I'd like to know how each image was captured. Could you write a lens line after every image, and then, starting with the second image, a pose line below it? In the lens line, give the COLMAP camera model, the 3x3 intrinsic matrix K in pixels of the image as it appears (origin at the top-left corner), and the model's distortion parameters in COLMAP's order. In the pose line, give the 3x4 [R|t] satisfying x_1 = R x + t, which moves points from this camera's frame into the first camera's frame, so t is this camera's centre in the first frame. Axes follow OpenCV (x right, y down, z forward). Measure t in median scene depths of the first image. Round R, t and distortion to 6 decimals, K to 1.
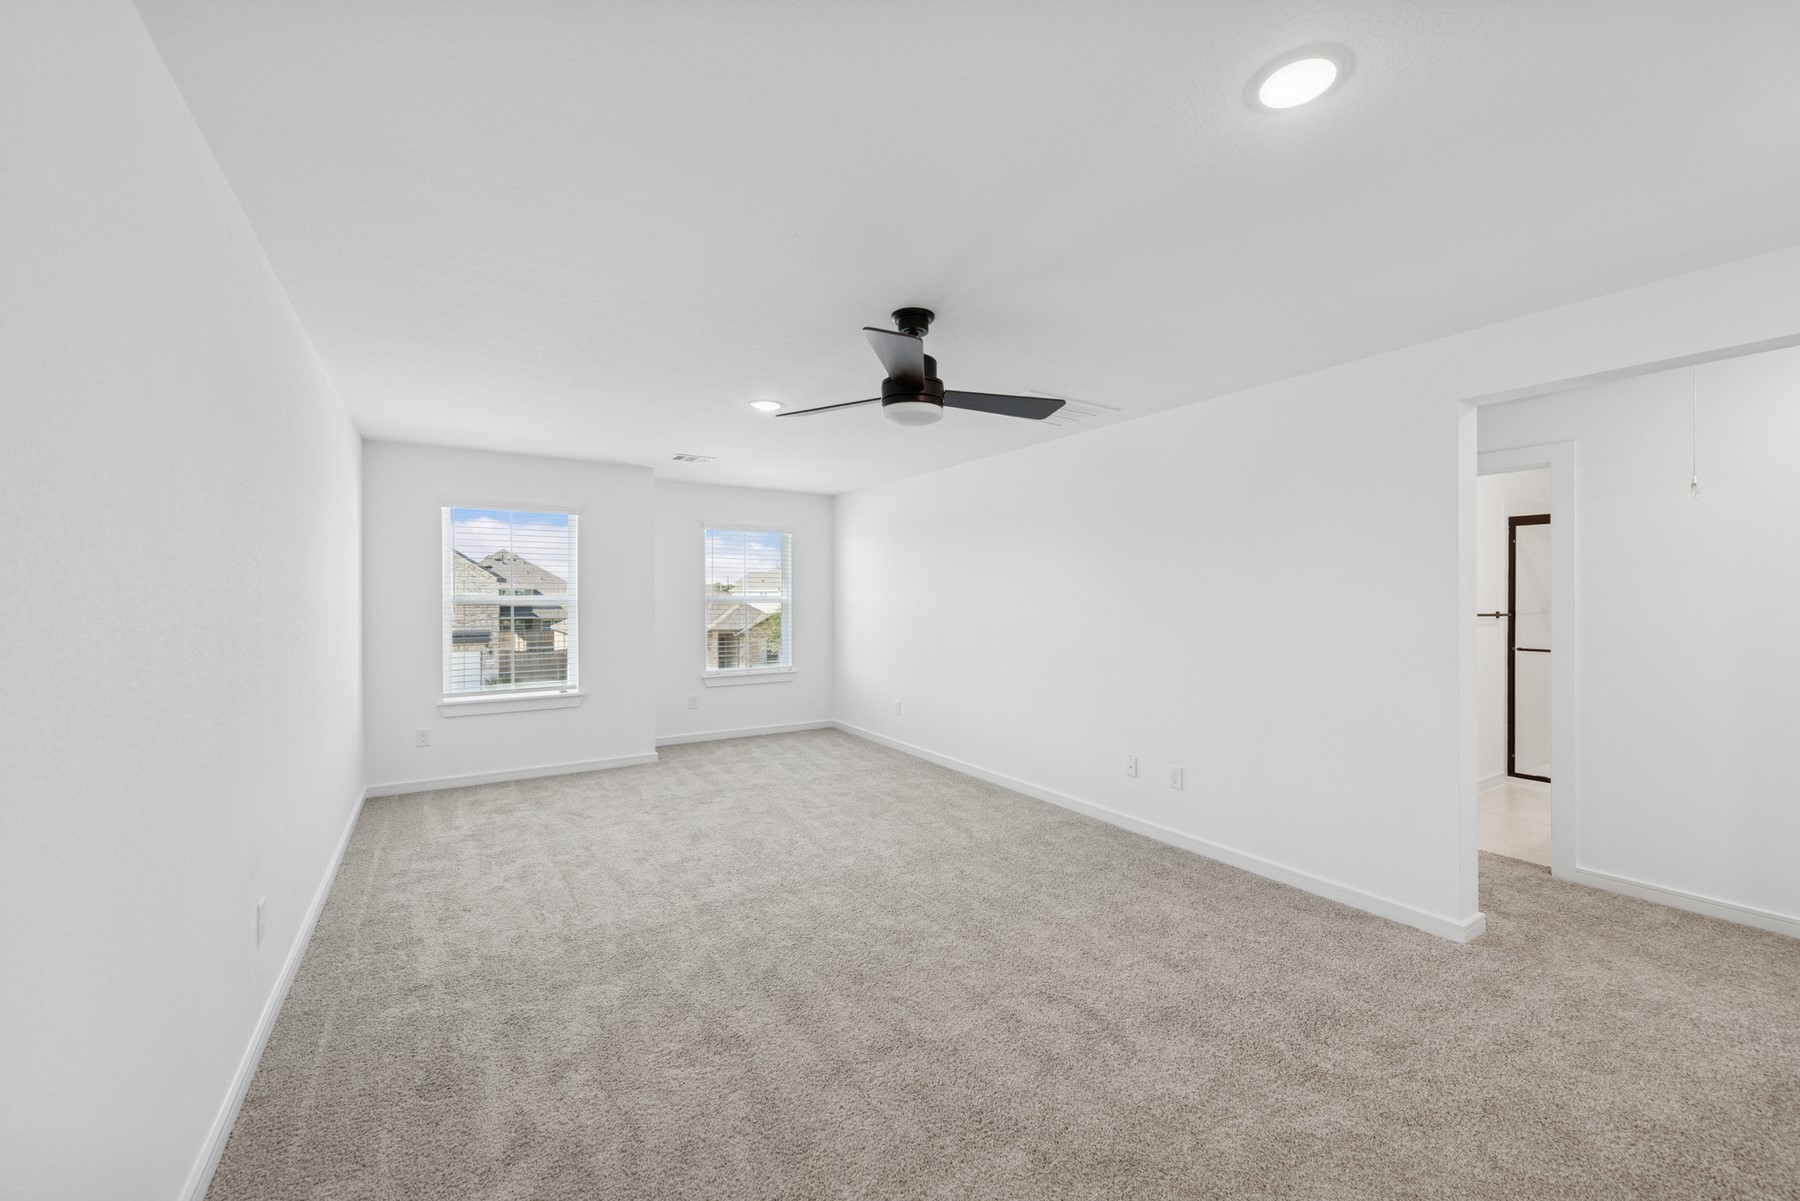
lens RADIAL K [[680.5, 0, 900.0], [0, 680.5, 600.5], [0, 0, 1]] dist [0.000017, -0.000007]
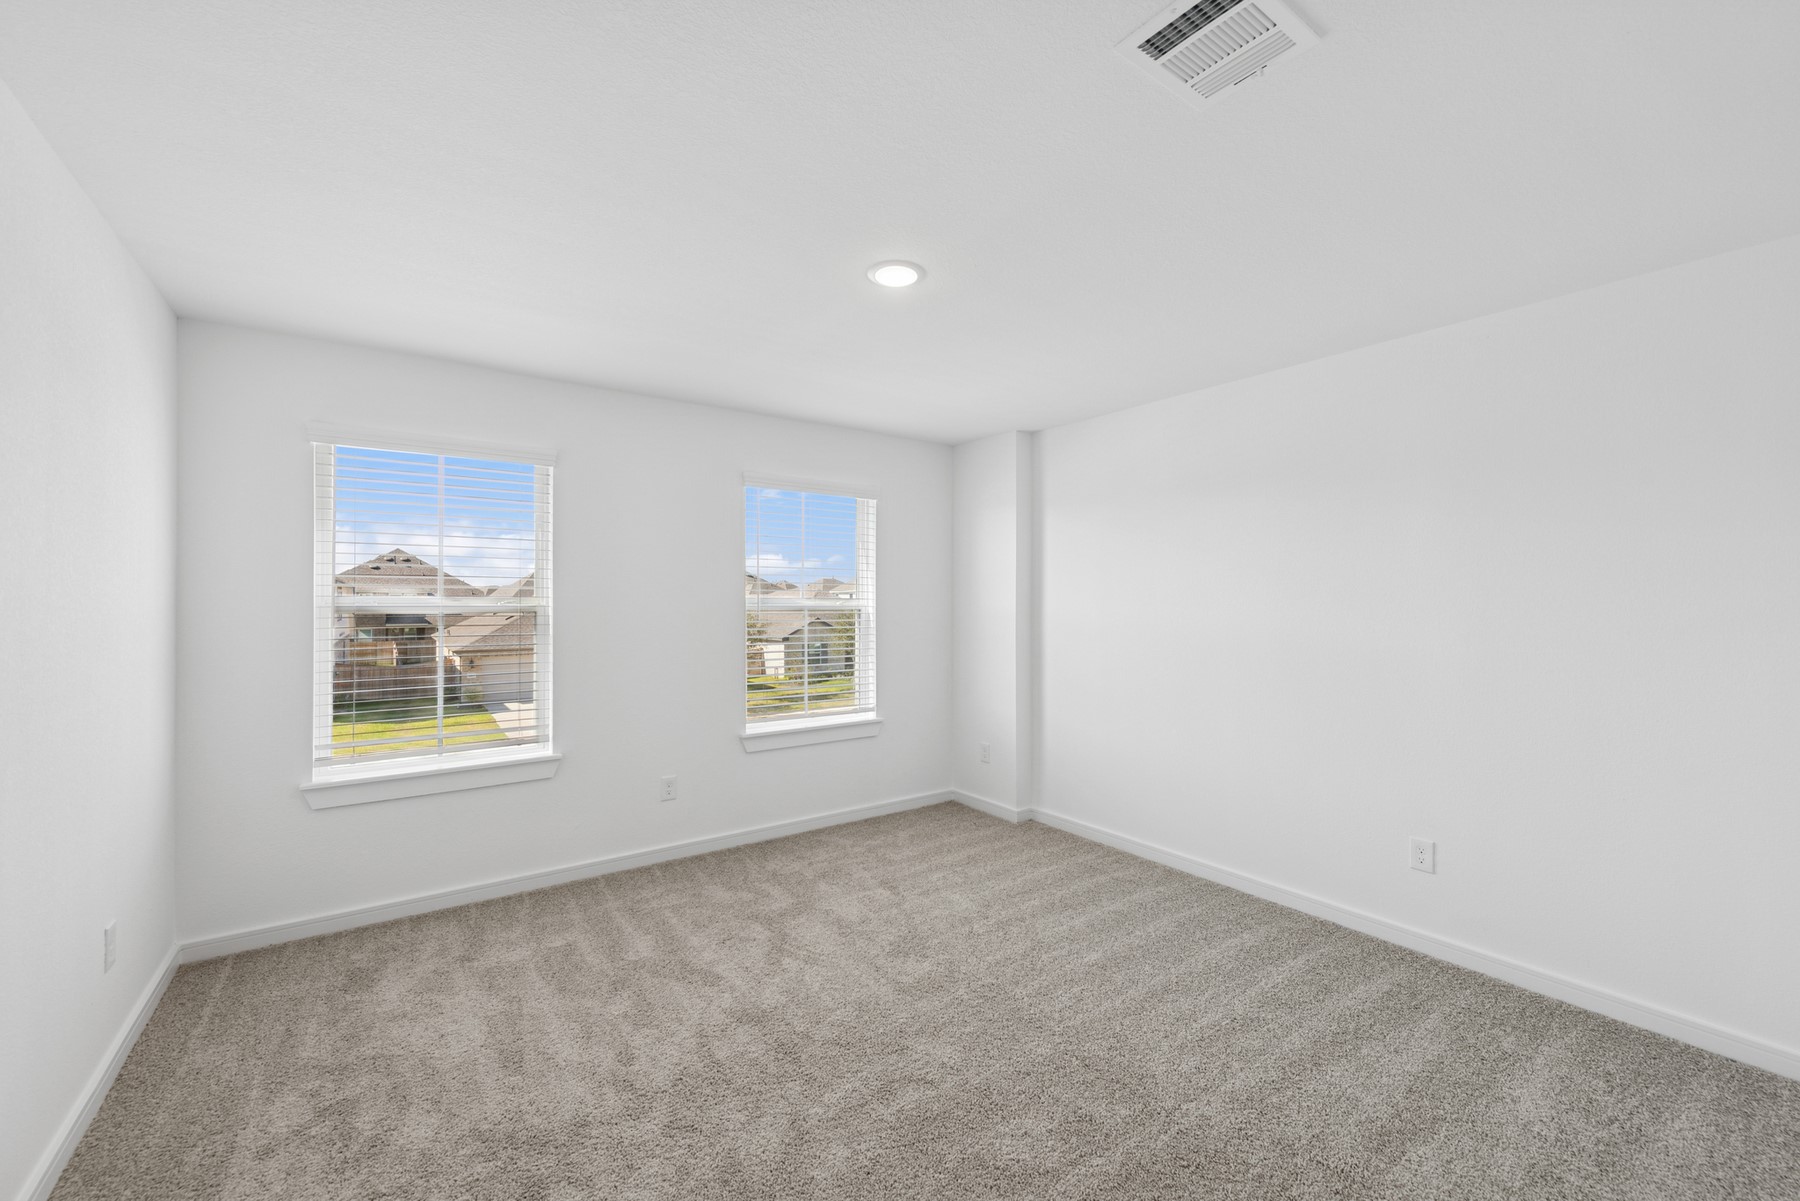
lens RADIAL K [[731.6, 0, 900.0], [0, 731.6, 600.5], [0, 0, 1]] dist [-0.000456, -0.000109]
pose [[0.999110, -0.006107, 0.041738, -0.183658], [0.006493, 0.999937, -0.009139, 0.003831], [-0.041679, 0.009402, 0.999087, 0.320179]]
